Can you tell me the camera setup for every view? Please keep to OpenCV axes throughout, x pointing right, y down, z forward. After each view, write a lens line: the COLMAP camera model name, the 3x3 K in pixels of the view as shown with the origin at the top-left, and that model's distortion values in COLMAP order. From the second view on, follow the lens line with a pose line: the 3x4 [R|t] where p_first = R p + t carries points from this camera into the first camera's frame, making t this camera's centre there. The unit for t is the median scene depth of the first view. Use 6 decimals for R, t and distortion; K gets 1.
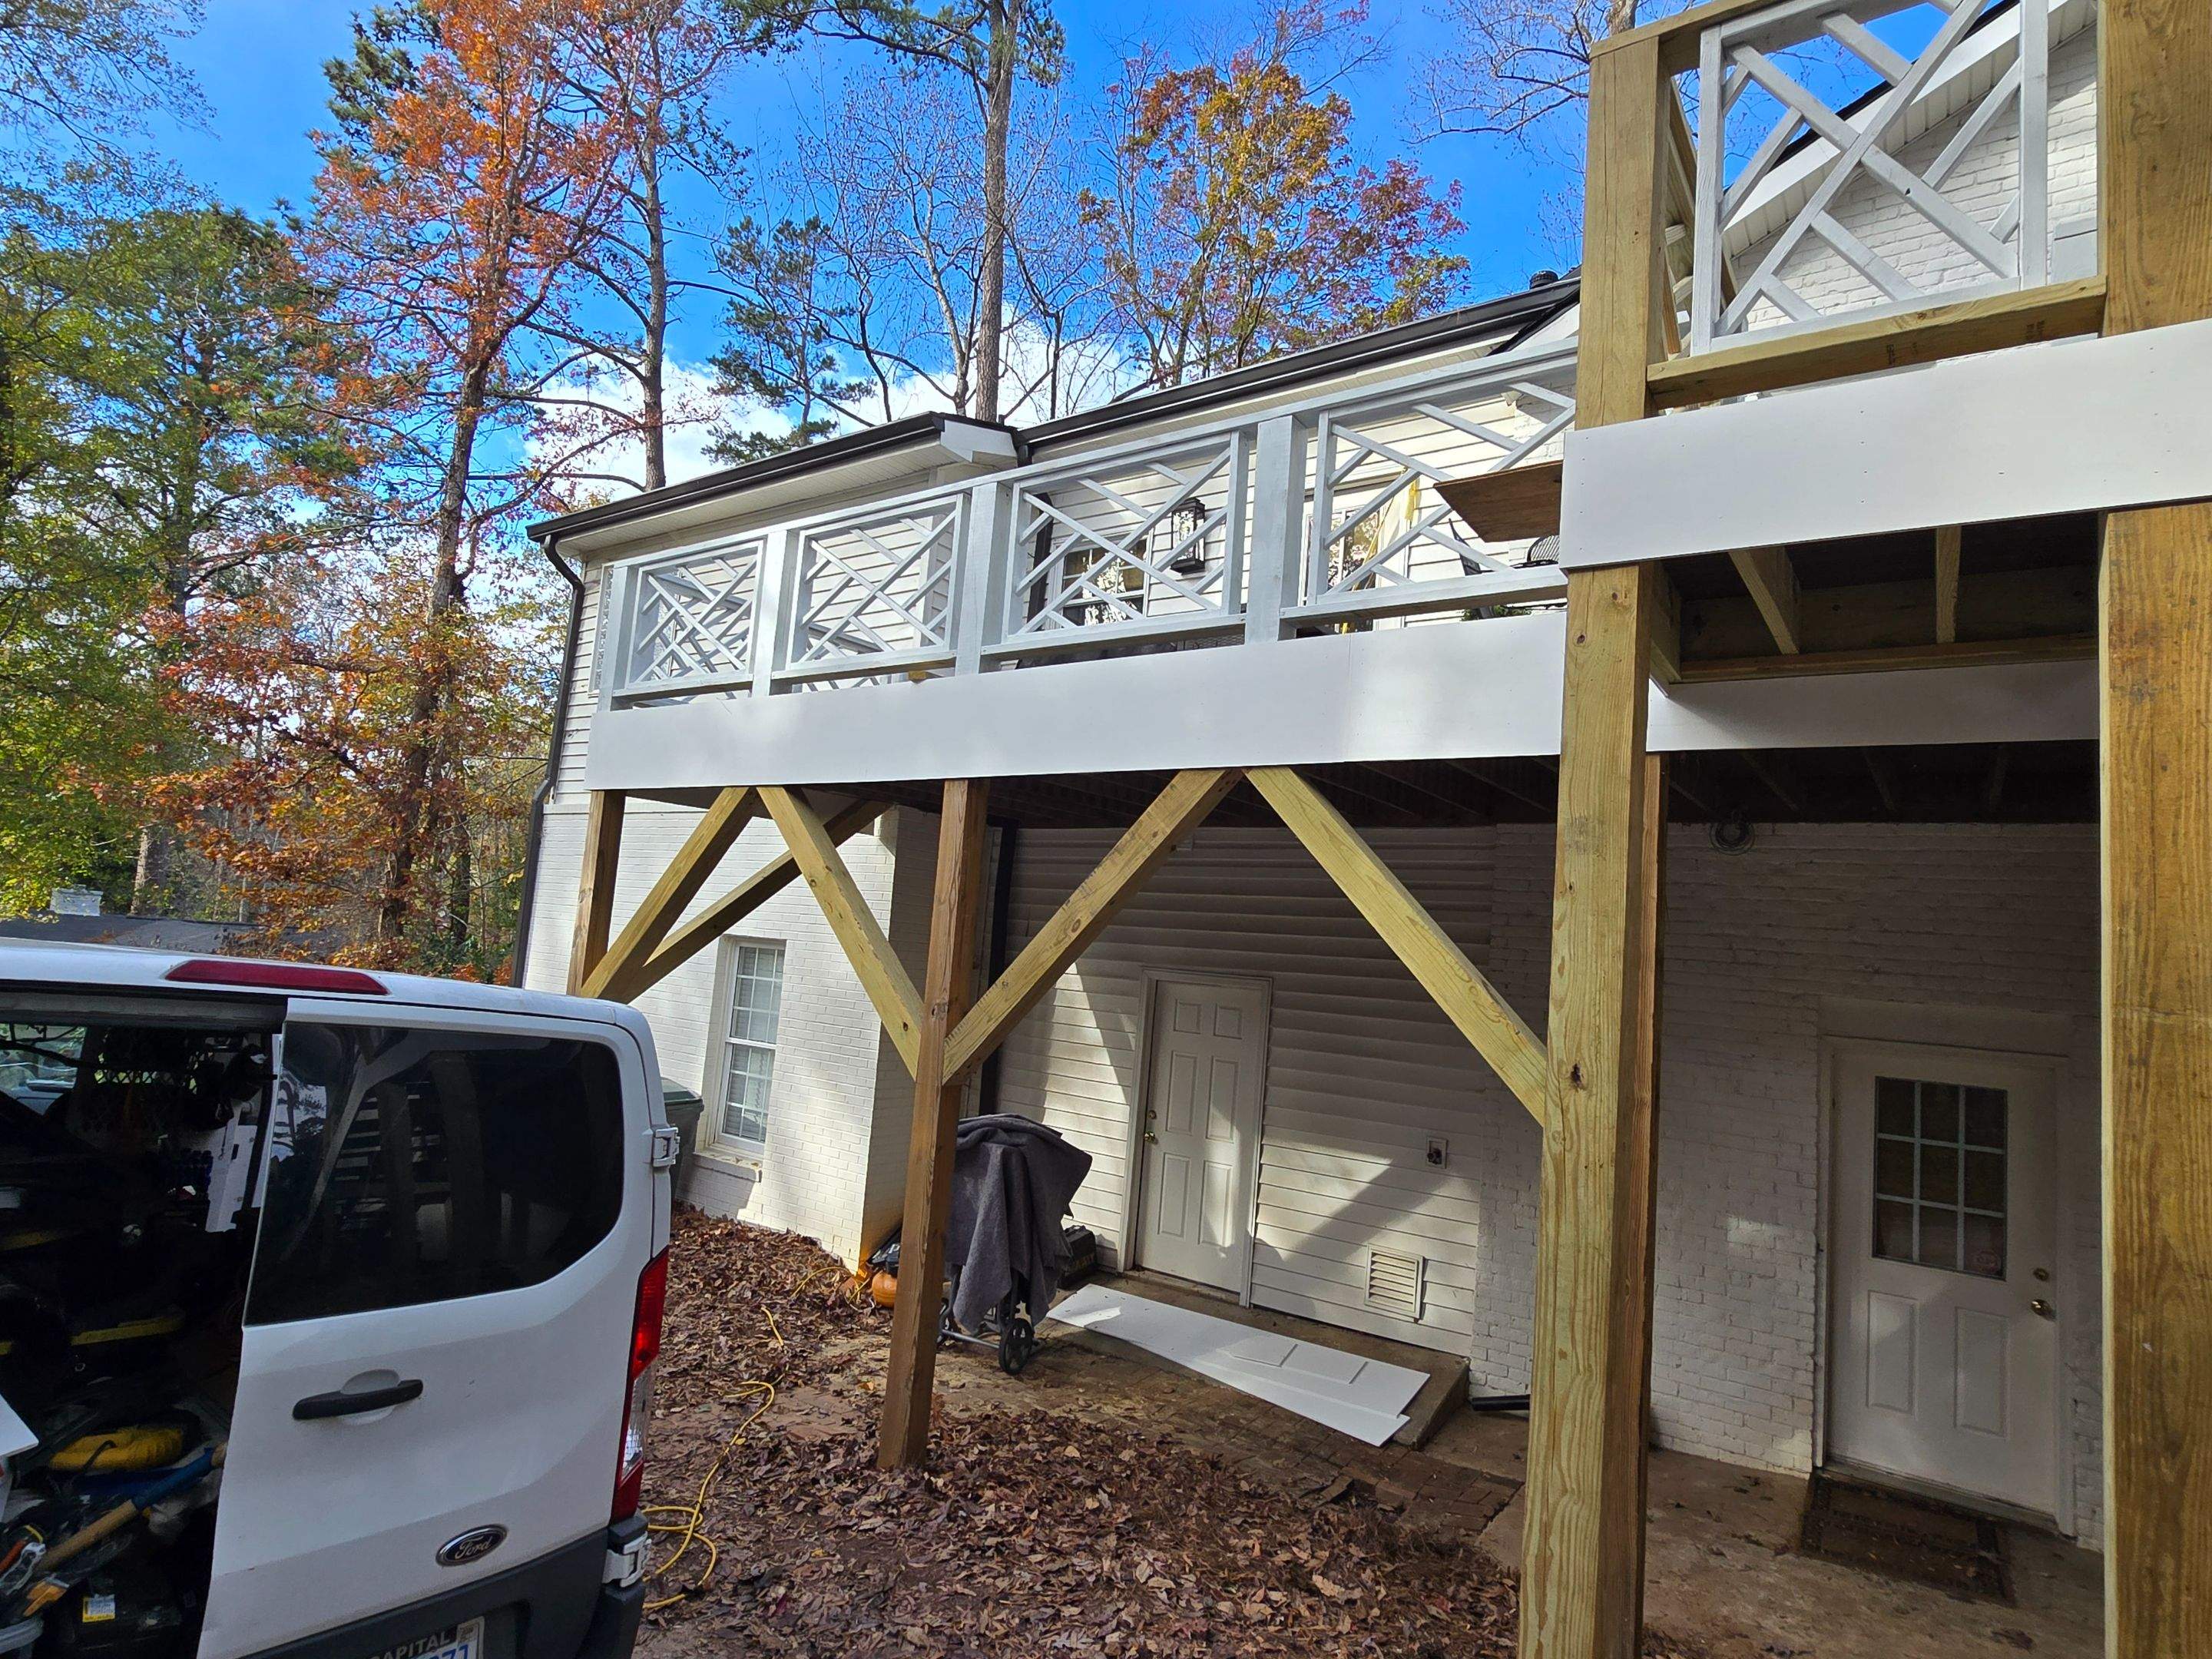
lens RADIAL K [[1179.9, 0, 1112.3], [0, 1179.9, 833.5], [0, 0, 1]] dist [-0.006333, 0.000972]
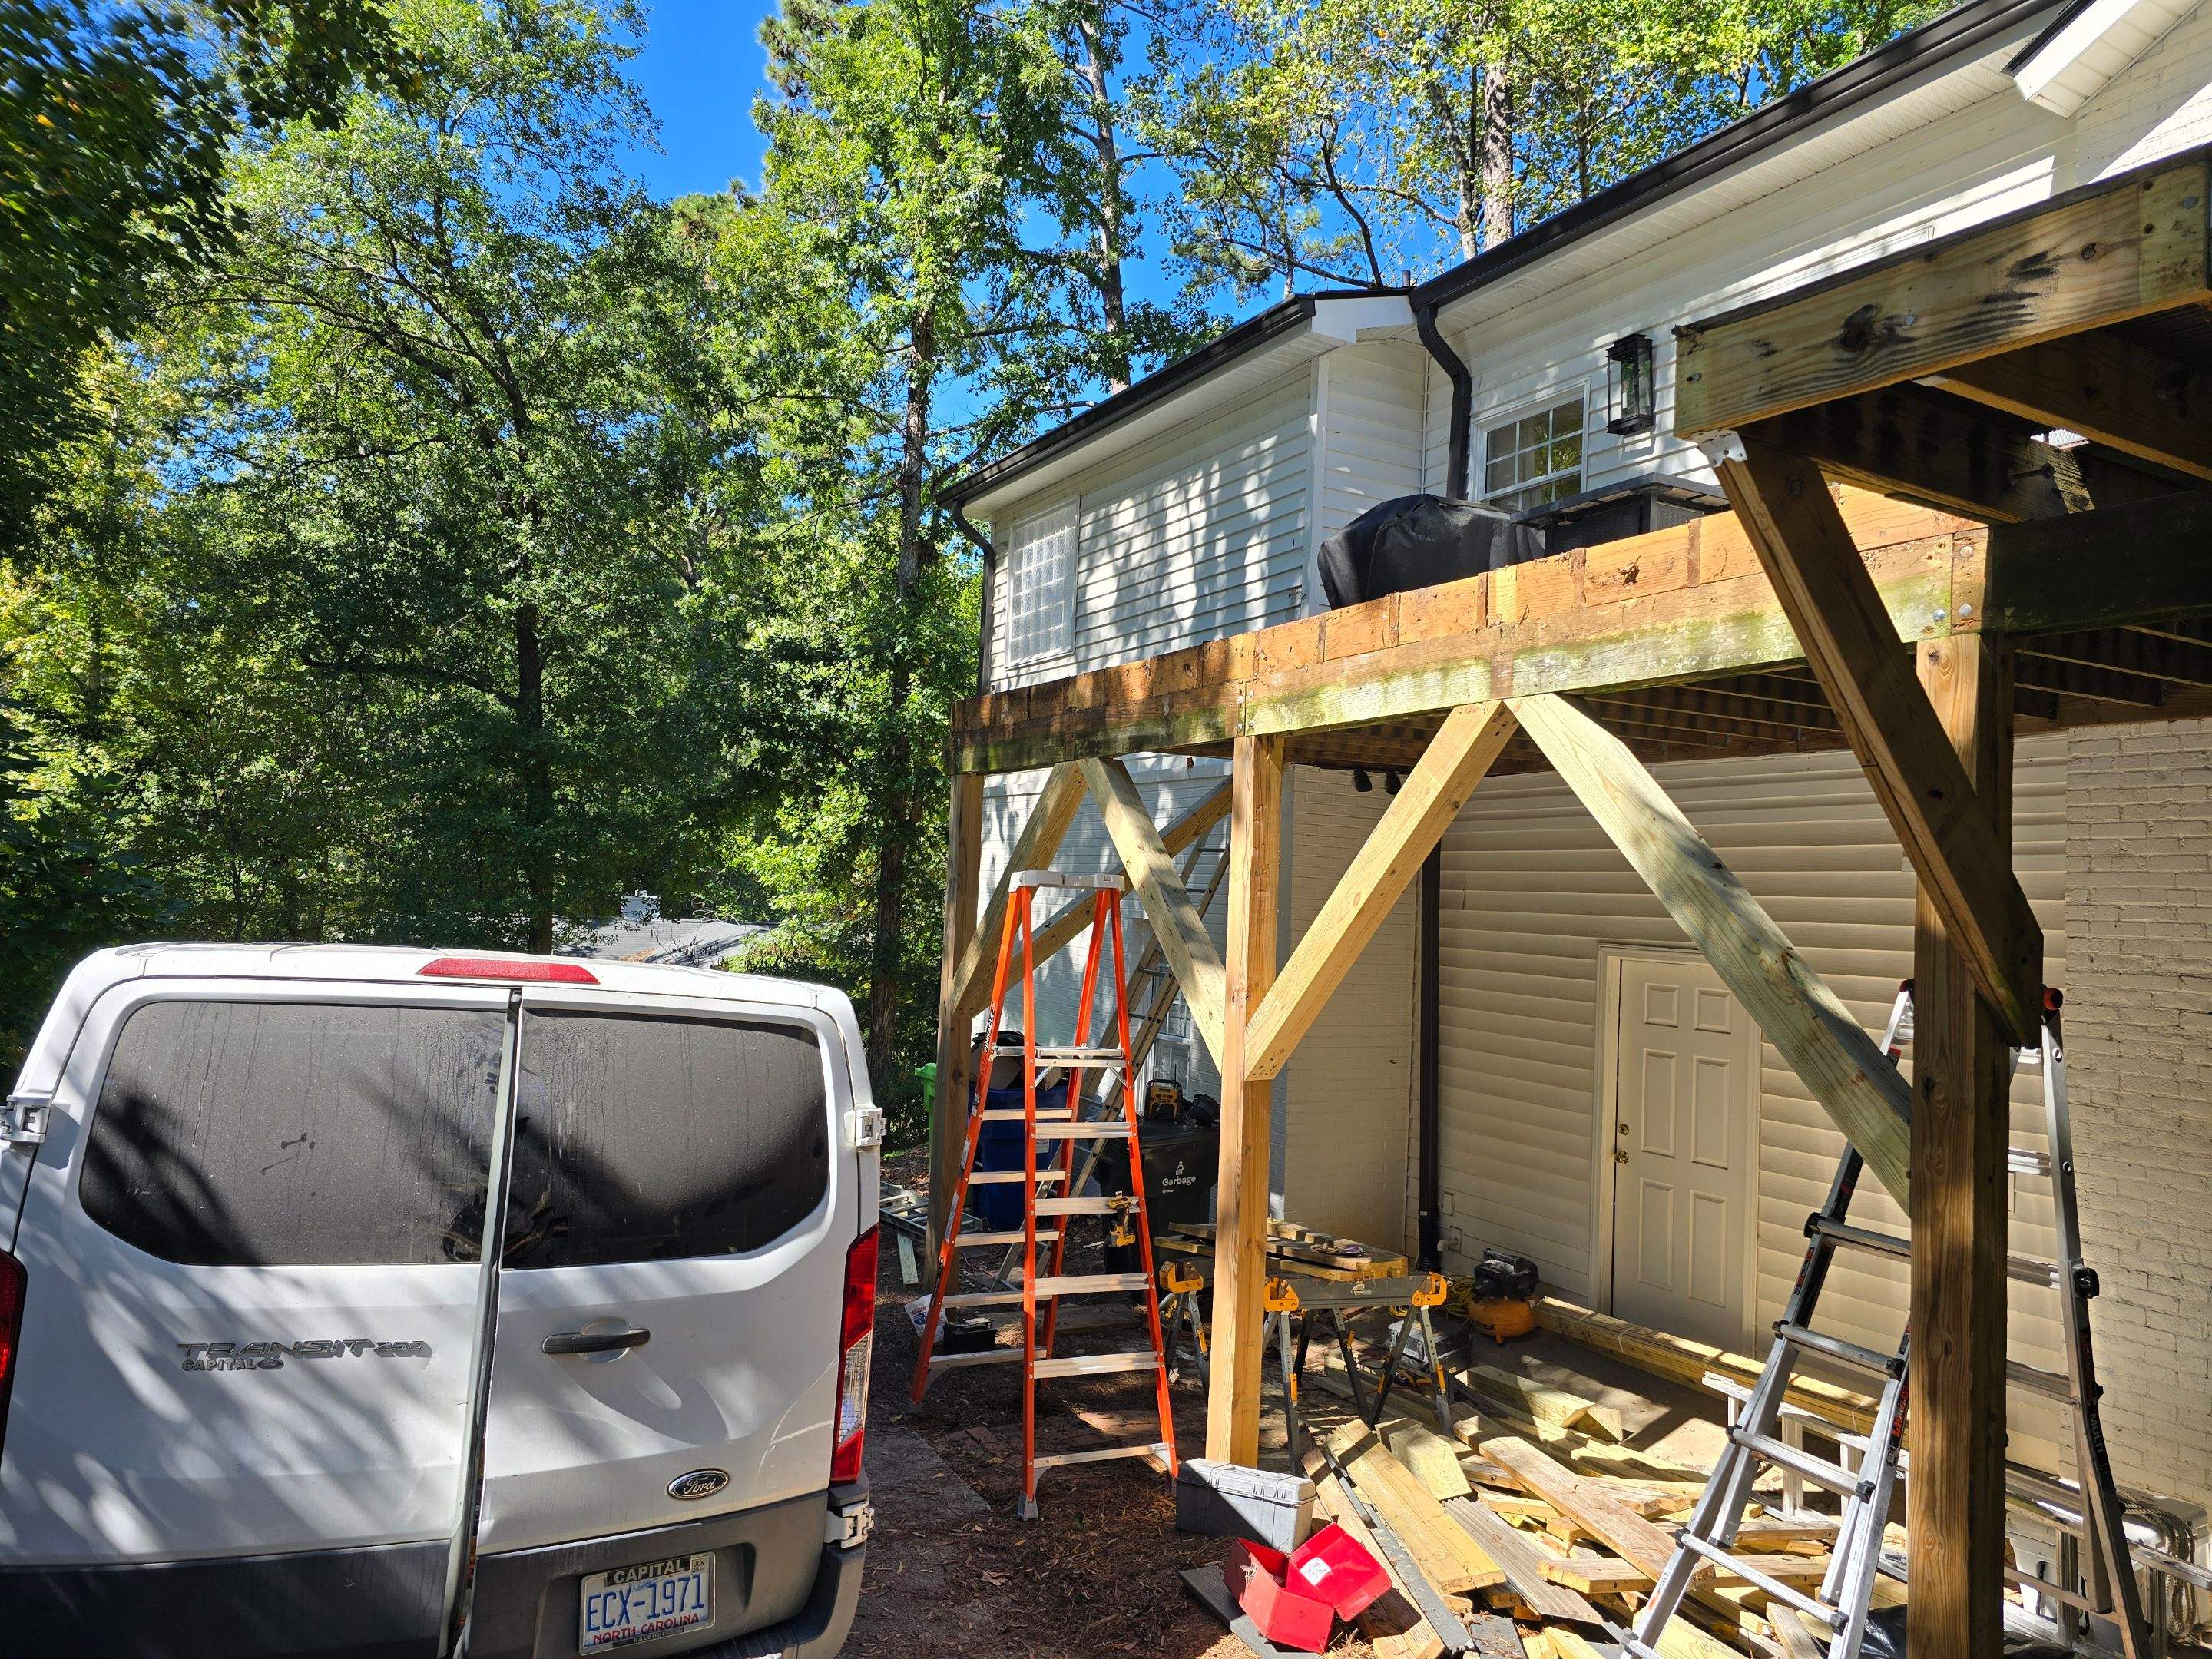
lens RADIAL K [[1476.6, 0, 1115.6], [0, 1476.6, 829.0], [0, 0, 1]] dist [0.063775, -0.054511]
pose [[0.908673, -0.060912, -0.413042, 0.195633], [0.073552, 0.997182, 0.014754, -0.003037], [0.410980, -0.043786, 0.910592, -0.046940]]
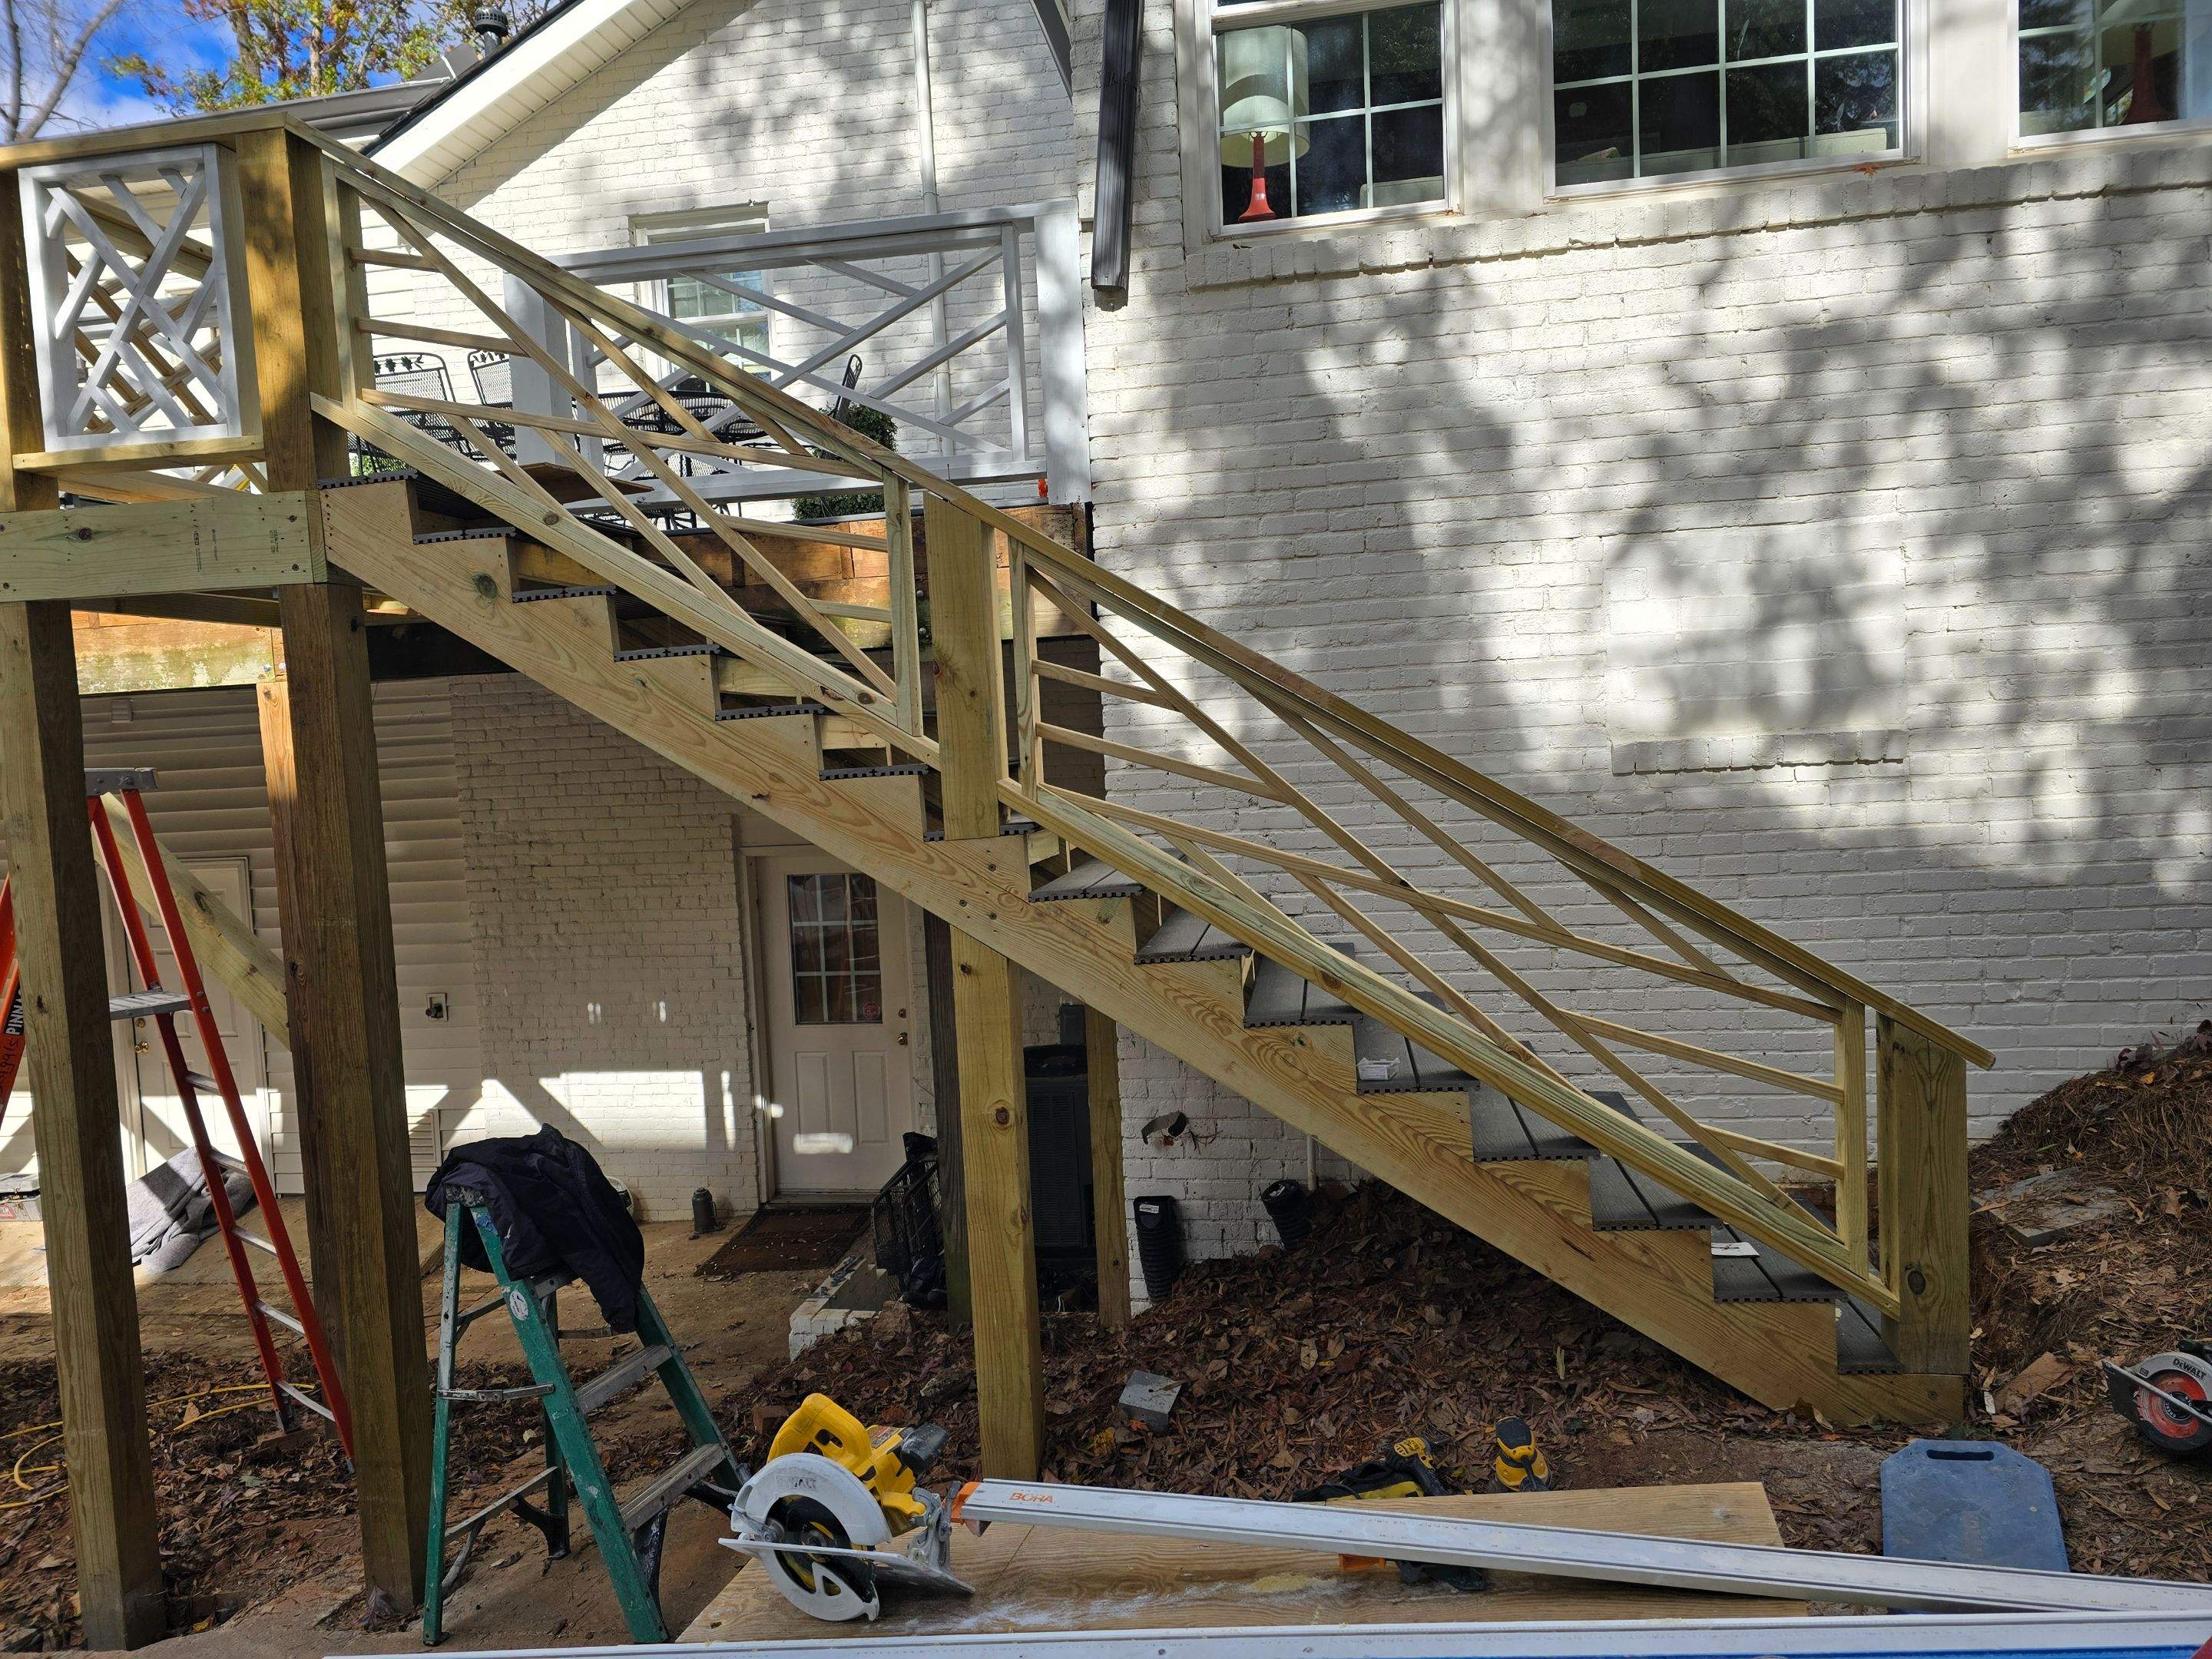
lens RADIAL K [[1476.6, 0, 1097.1], [0, 1476.6, 844.0], [0, 0, 1]] dist [0.063775, -0.054511]
pose [[0.894034, -0.154593, 0.420481, 0.294855], [0.074836, 0.976922, 0.200056, -0.087369], [-0.441705, -0.147390, 0.884971, -0.398489]]
